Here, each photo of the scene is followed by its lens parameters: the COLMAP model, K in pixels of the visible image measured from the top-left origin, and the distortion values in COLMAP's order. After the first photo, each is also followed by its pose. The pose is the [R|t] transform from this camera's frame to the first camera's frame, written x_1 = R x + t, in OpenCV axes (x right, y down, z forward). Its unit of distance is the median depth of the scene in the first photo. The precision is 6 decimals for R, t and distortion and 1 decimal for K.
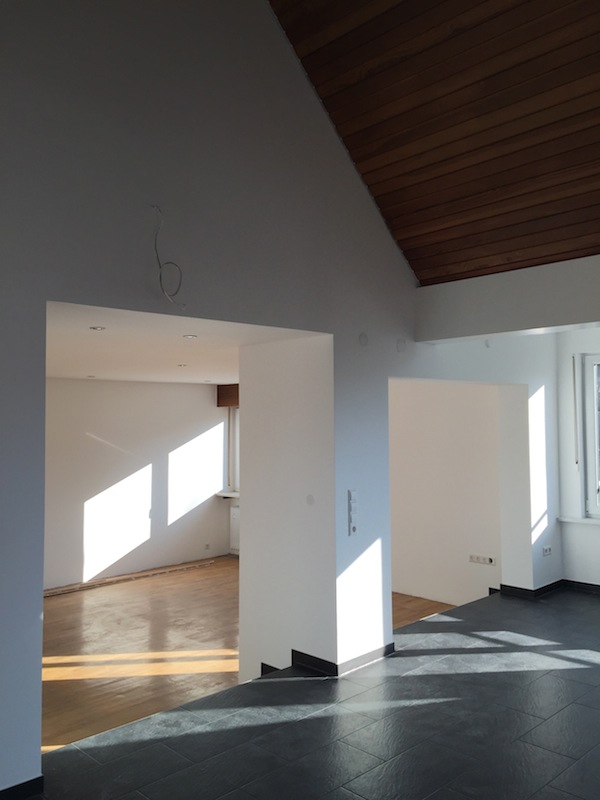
lens RADIAL K [[675.1, 0, 300.0], [0, 675.1, 400.0], [0, 0, 1]] dist [0.058189, -0.002230]
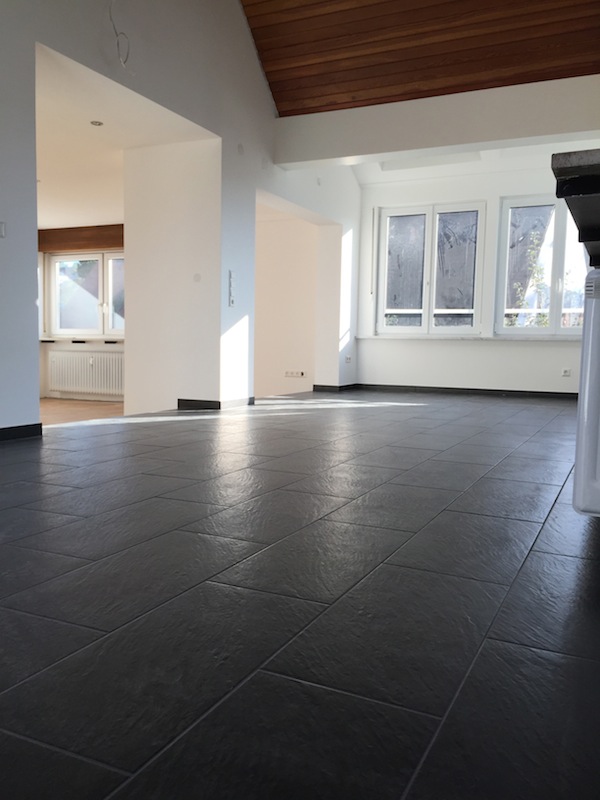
lens RADIAL K [[681.4, 0, 300.0], [0, 681.4, 400.0], [0, 0, 1]] dist [0.107340, -0.153419]
pose [[0.936453, 0.002644, 0.350782, -0.179326], [-0.042988, 0.993300, 0.107274, 0.164068], [-0.348149, -0.115537, 0.930292, -0.186197]]
